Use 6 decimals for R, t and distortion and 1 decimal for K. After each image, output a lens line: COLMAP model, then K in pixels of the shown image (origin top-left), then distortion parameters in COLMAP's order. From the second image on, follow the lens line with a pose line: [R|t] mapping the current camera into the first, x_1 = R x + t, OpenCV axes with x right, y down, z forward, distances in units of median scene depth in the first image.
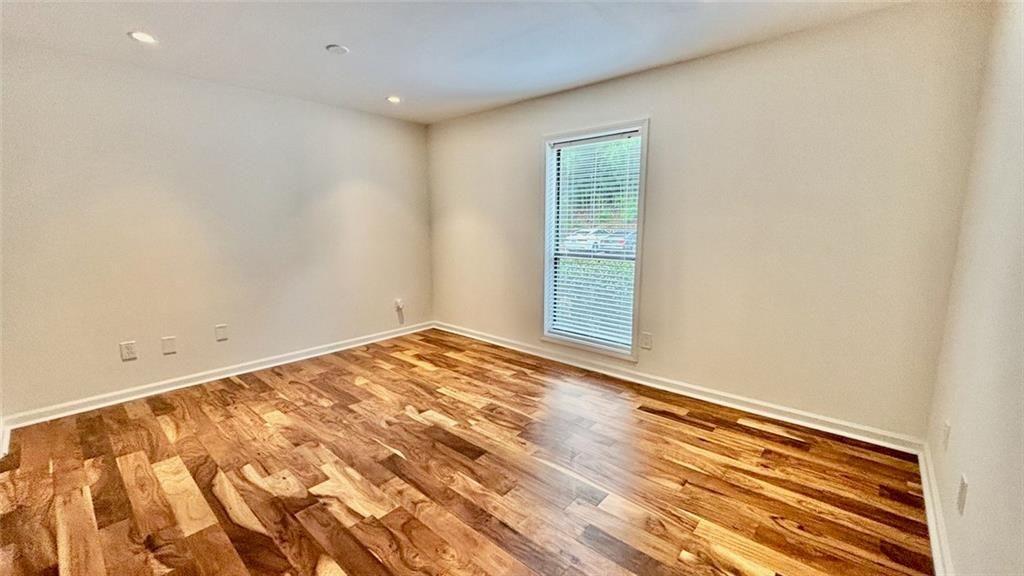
lens RADIAL K [[407.9, 0, 518.0], [0, 407.9, 288.2], [0, 0, 1]] dist [0.011061, -0.000292]
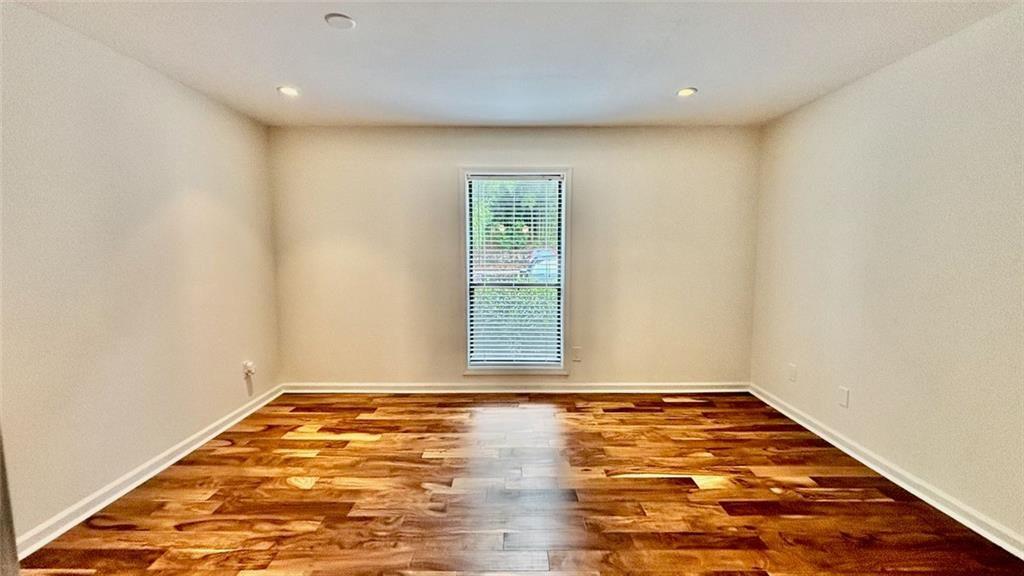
lens RADIAL K [[410.9, 0, 512.9], [0, 410.9, 288.5], [0, 0, 1]] dist [-0.000426, -0.000805]
pose [[0.758101, -0.063730, 0.649015, -0.552414], [0.102787, 0.994451, -0.022413, -0.048592], [-0.643985, 0.083702, 0.760445, 0.216139]]
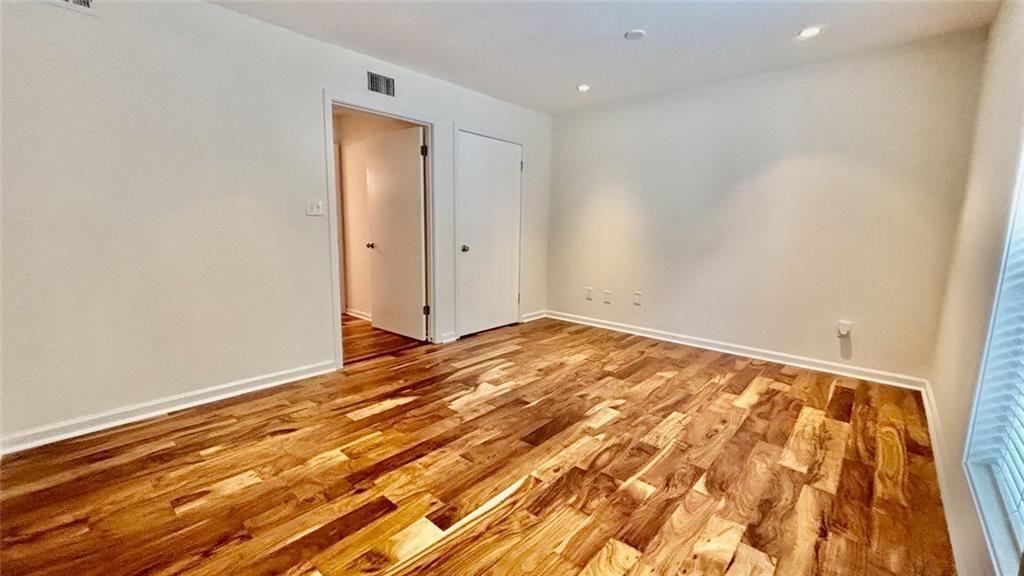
lens RADIAL K [[414.7, 0, 510.0], [0, 414.7, 288.4], [0, 0, 1]] dist [-0.000020, -0.000571]
pose [[-0.021100, 0.152927, -0.988012, 0.538430], [-0.175715, 0.972282, 0.154245, -0.047532], [0.984215, 0.176863, 0.006357, 0.610503]]
